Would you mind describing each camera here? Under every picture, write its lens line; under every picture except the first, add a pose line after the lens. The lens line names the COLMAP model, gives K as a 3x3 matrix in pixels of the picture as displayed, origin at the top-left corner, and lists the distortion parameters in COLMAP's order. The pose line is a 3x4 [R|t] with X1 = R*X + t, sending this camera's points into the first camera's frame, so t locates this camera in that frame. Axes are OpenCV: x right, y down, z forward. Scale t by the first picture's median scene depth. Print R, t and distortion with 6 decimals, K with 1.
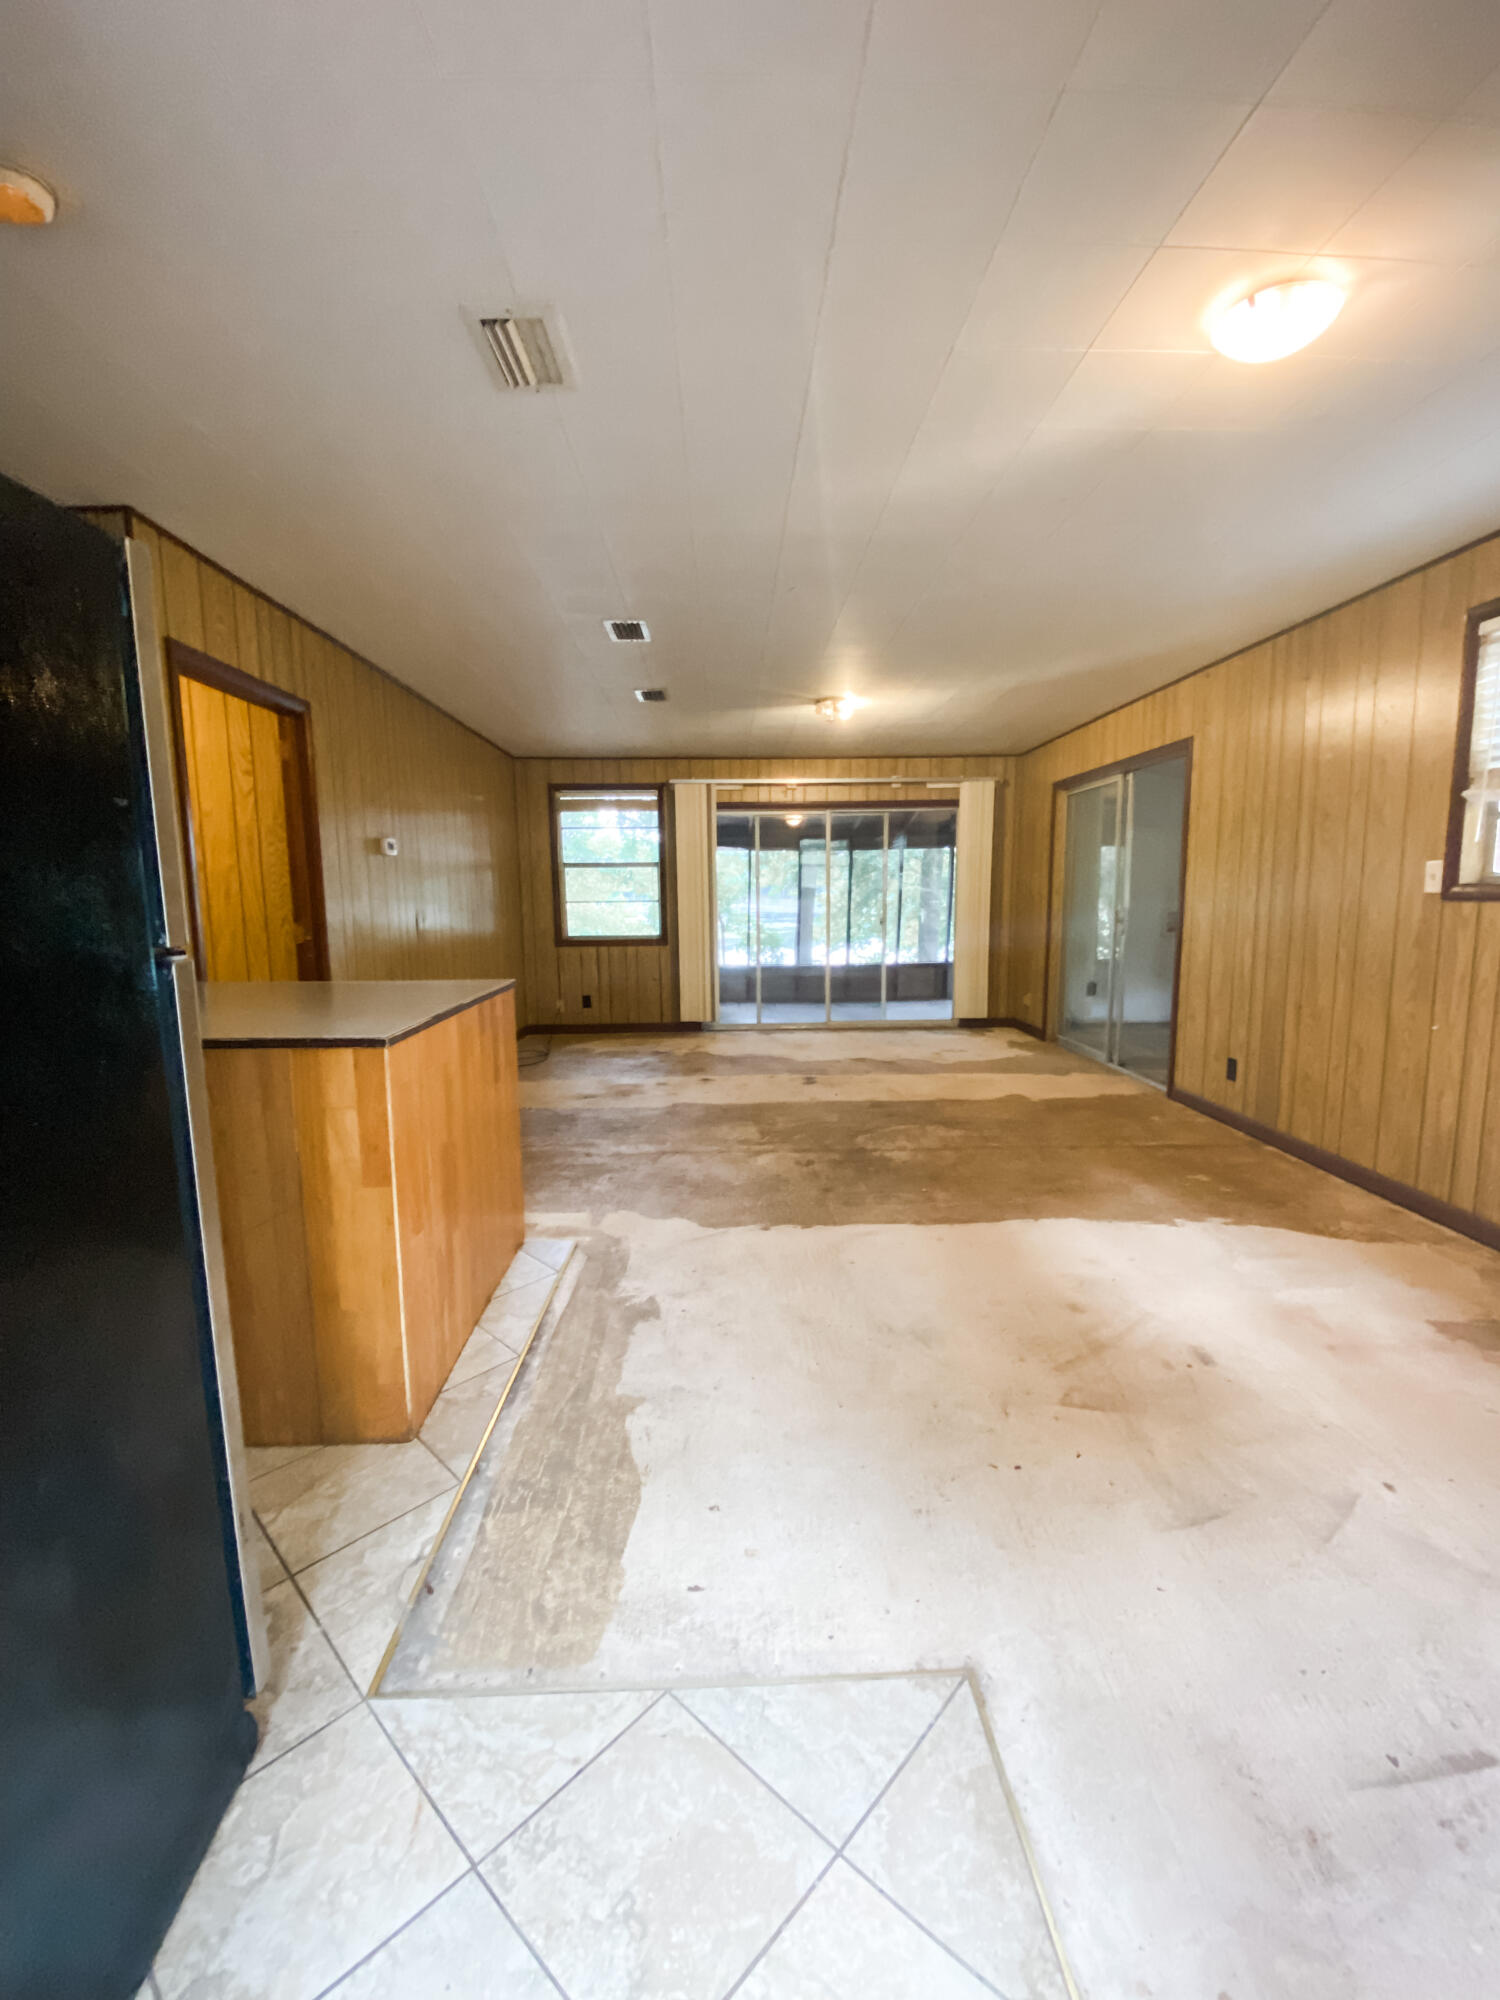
lens RADIAL K [[816.1, 0, 741.6], [0, 816.1, 996.2], [0, 0, 1]] dist [-0.005393, -0.001806]
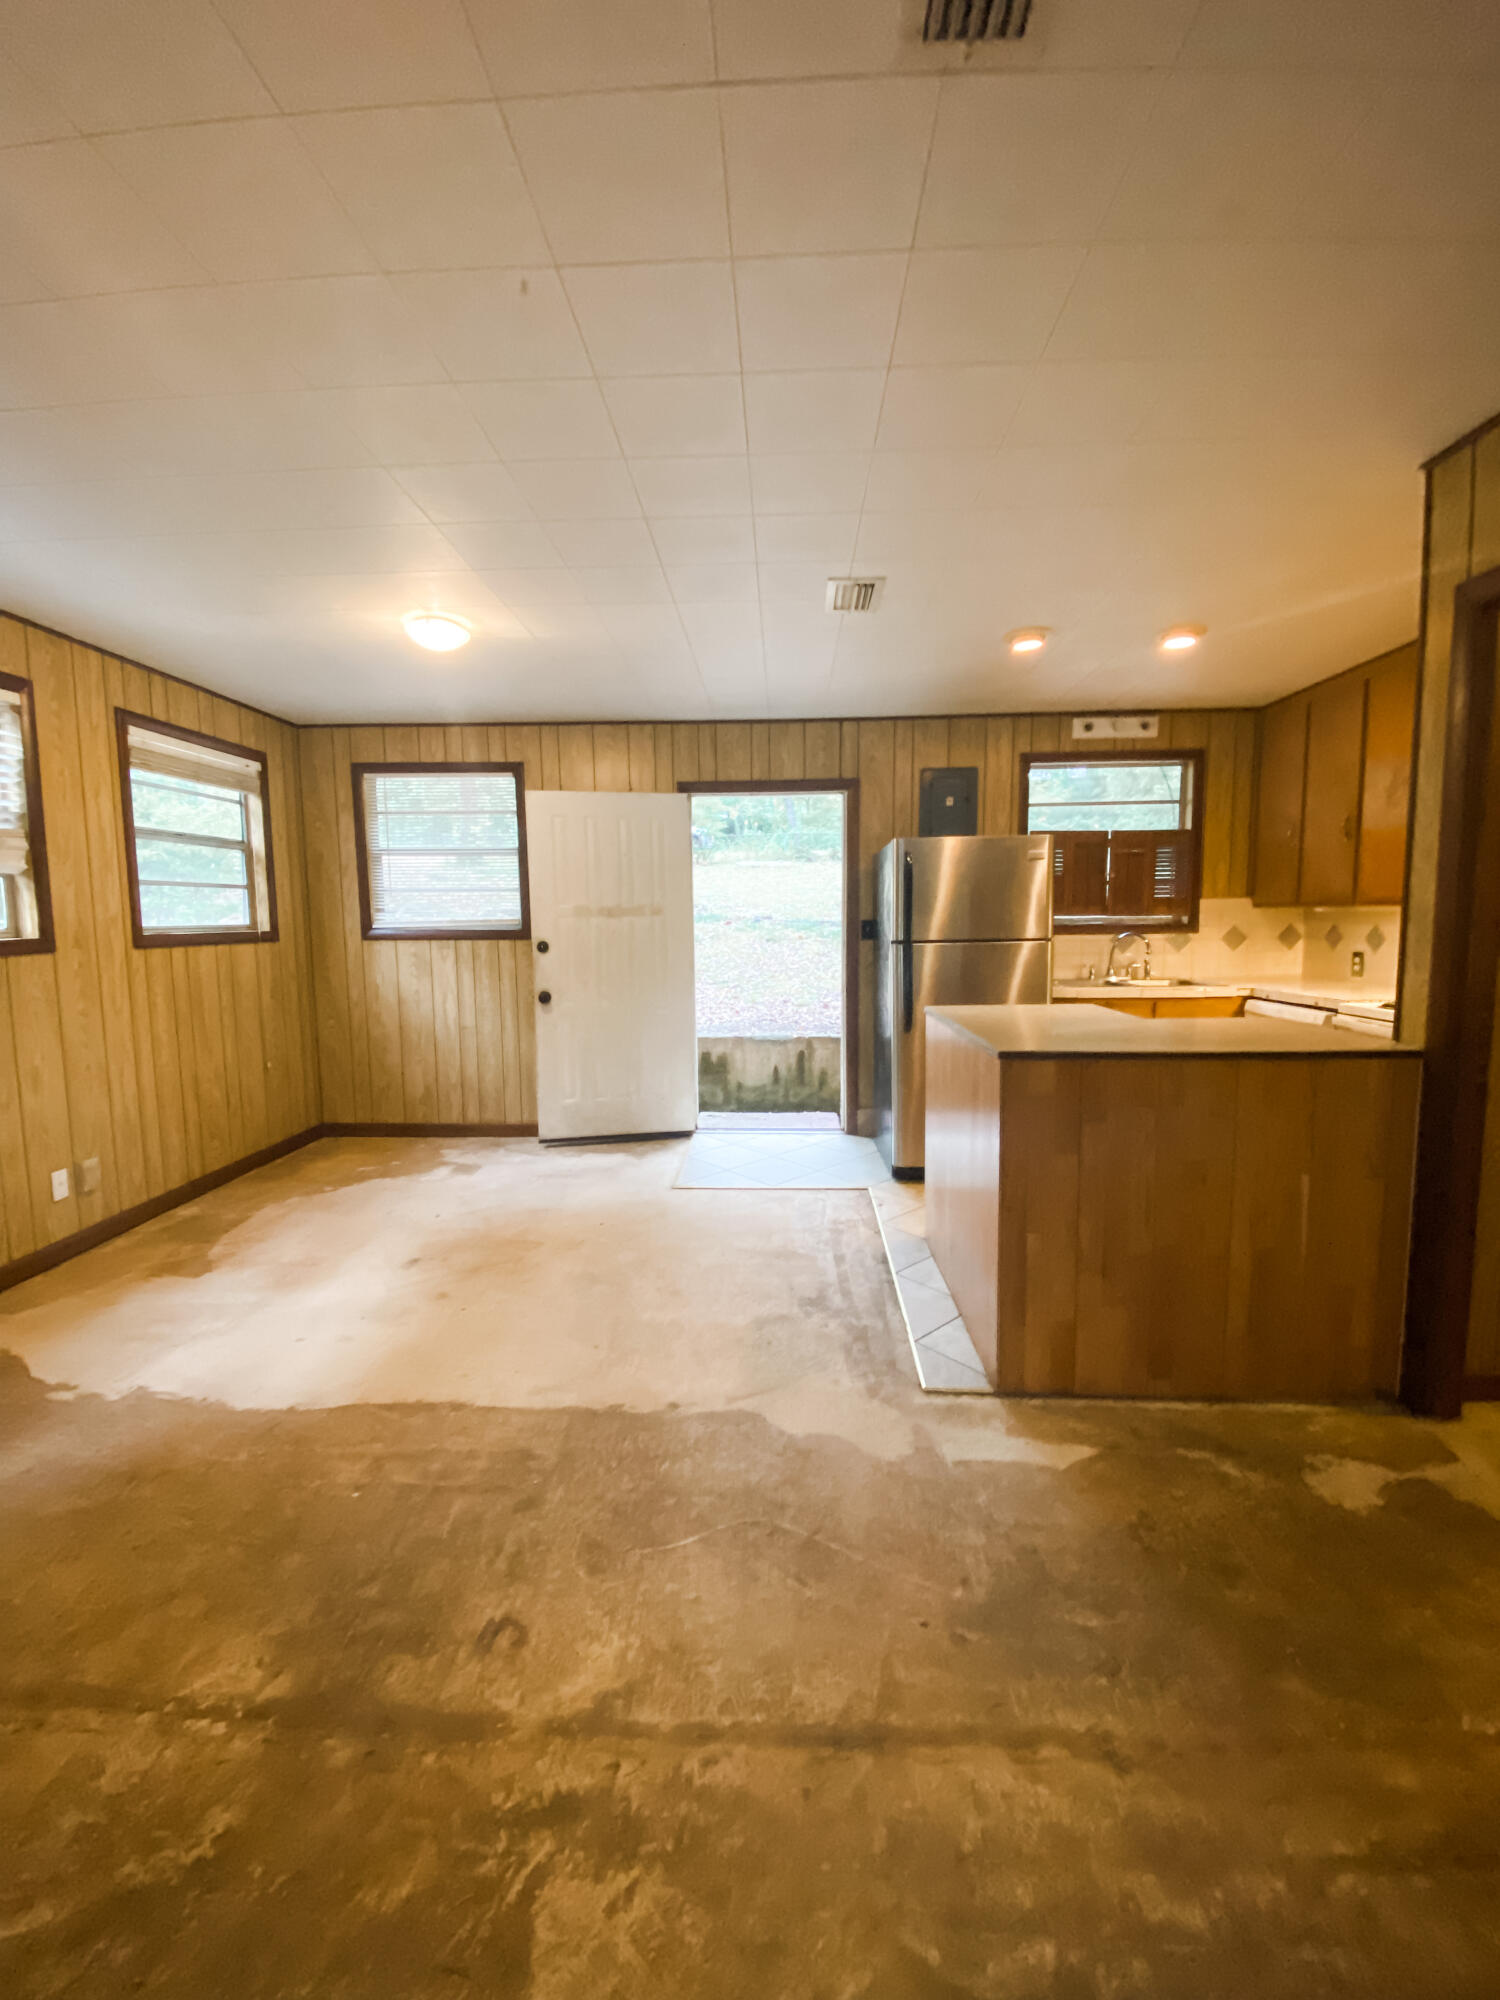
lens RADIAL K [[816.1, 0, 748.8], [0, 816.1, 997.1], [0, 0, 1]] dist [-0.005393, -0.001806]
pose [[-0.997876, 0.013664, 0.063699, -0.085481], [0.027524, 0.974636, 0.222099, -0.219177], [-0.059049, 0.223380, -0.972941, 1.562771]]
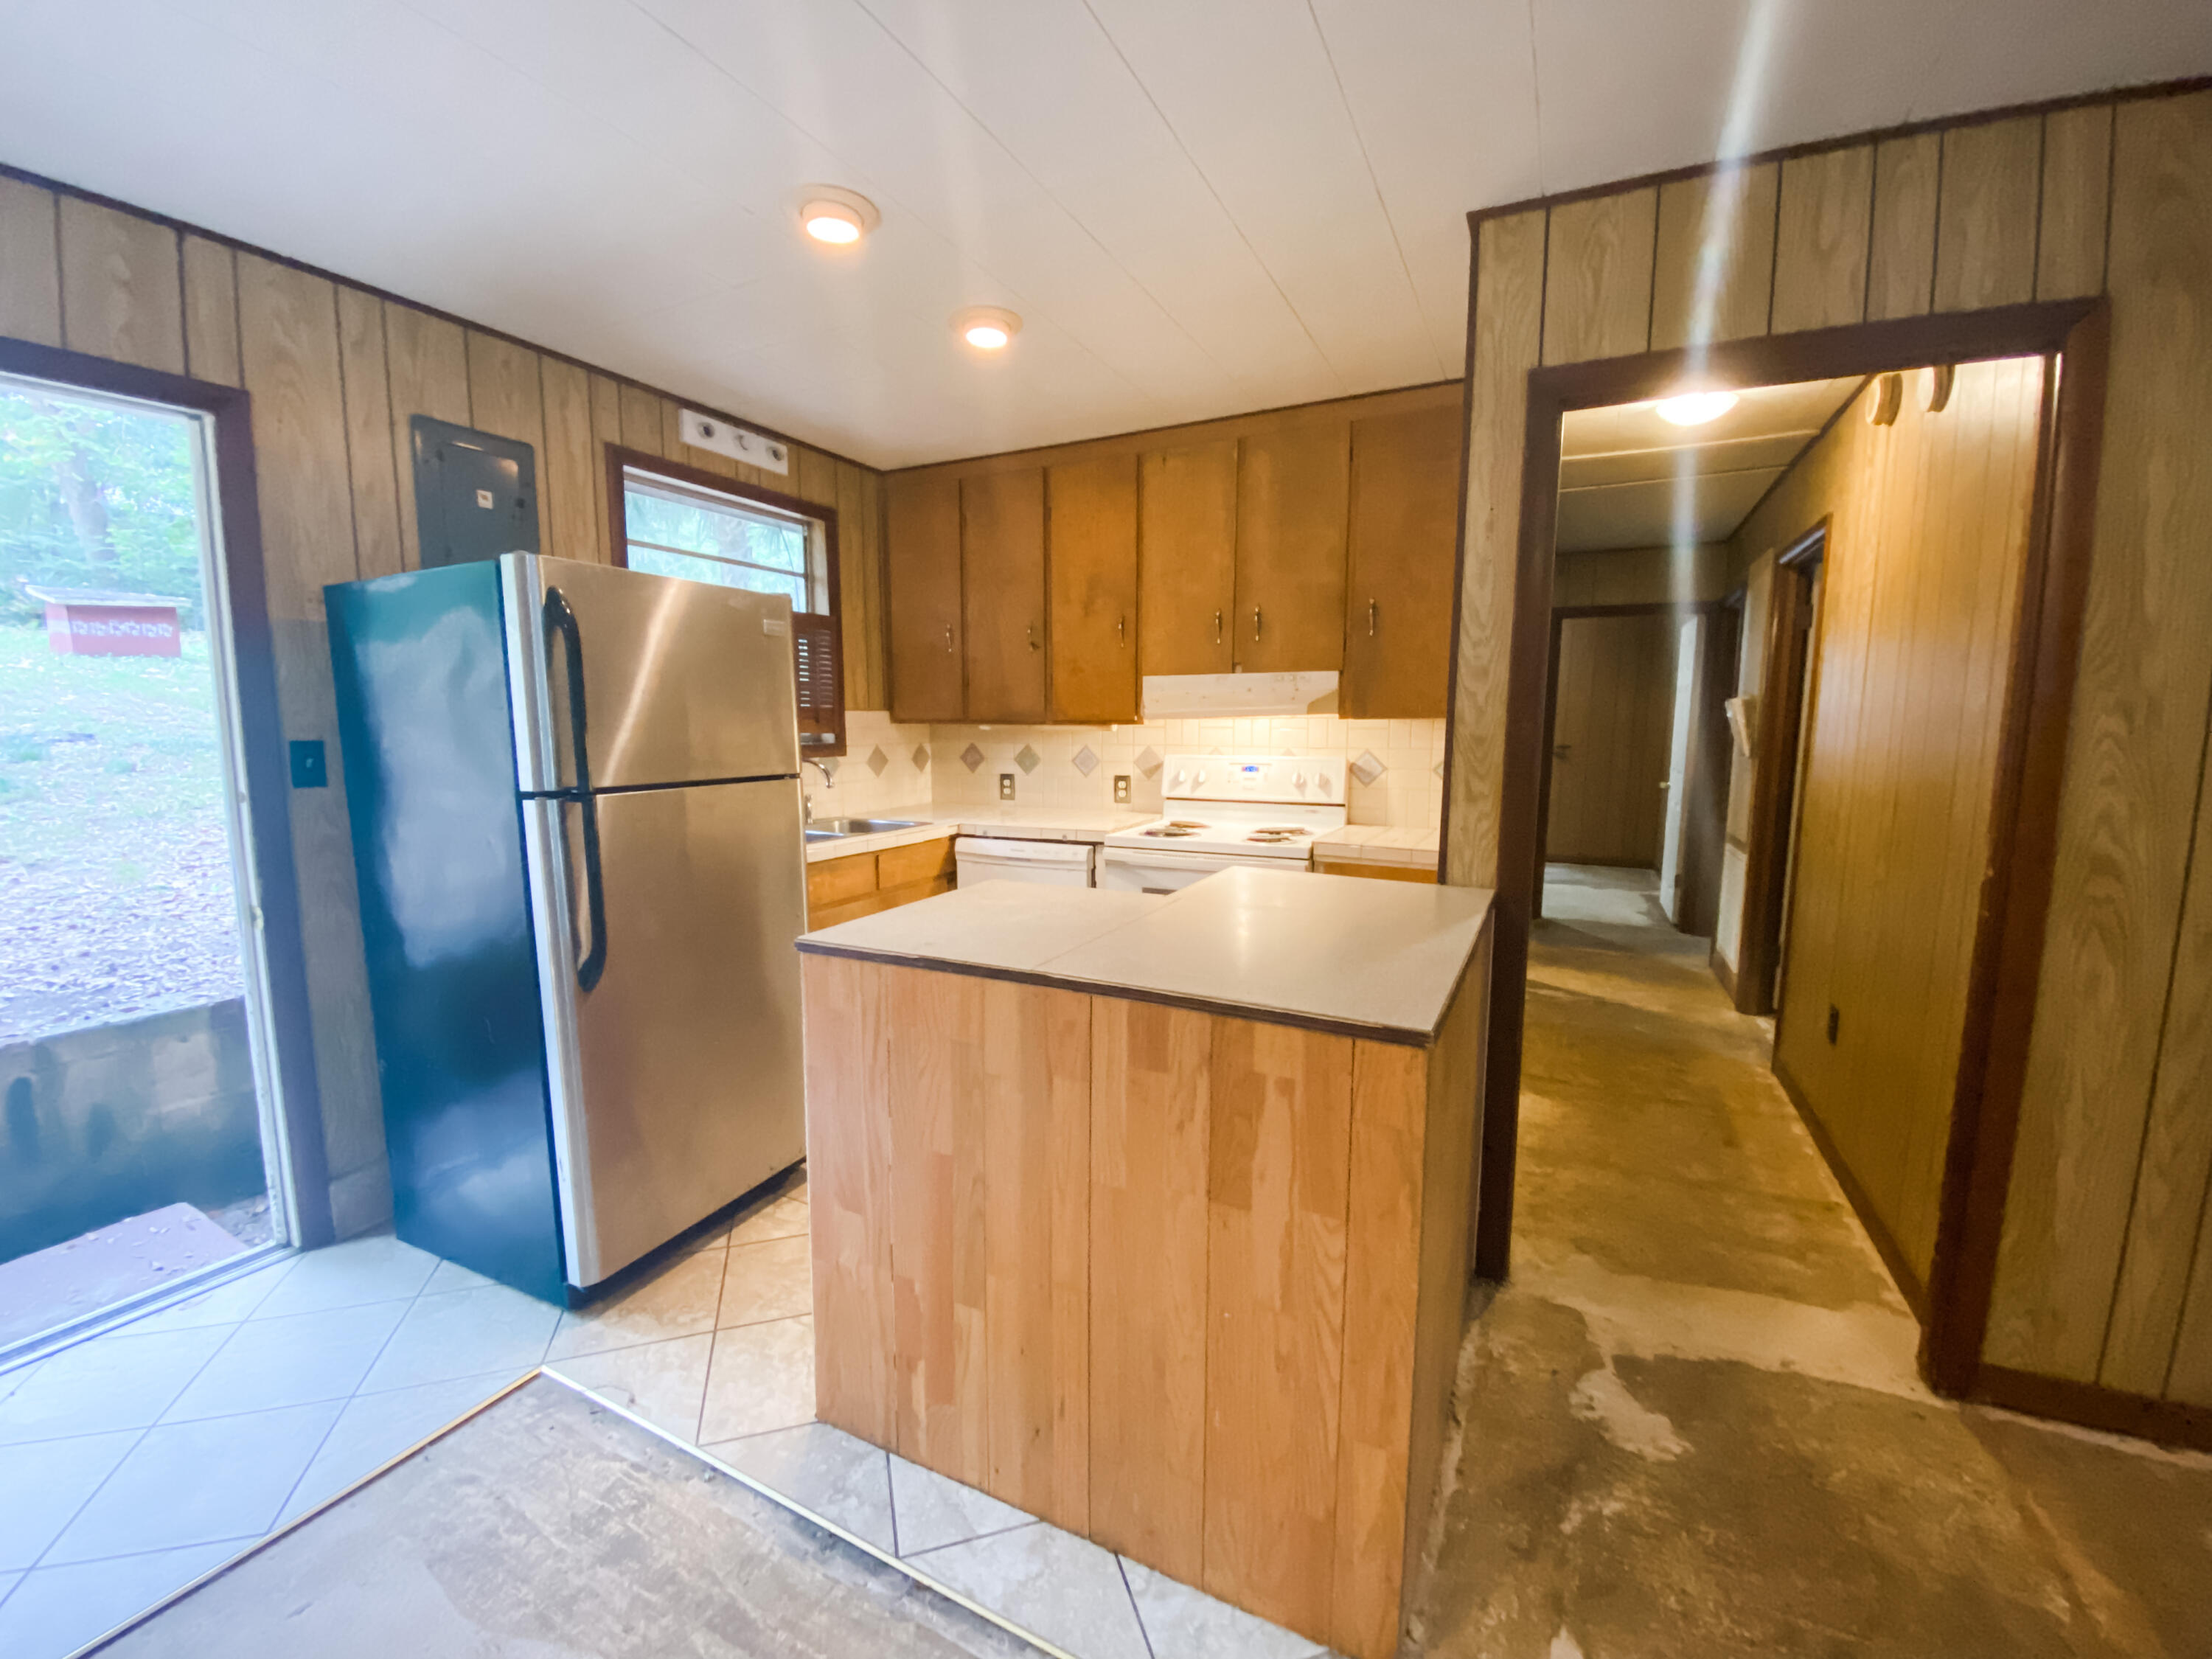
lens RADIAL K [[902.7, 0, 1111.2], [0, 902.7, 835.0], [0, 0, 1]] dist [-0.005393, -0.001806]
pose [[-0.471910, 0.114418, -0.874191, 0.114983], [-0.110787, 0.975988, 0.187548, -0.146762], [0.874658, 0.185355, -0.447902, 0.932069]]
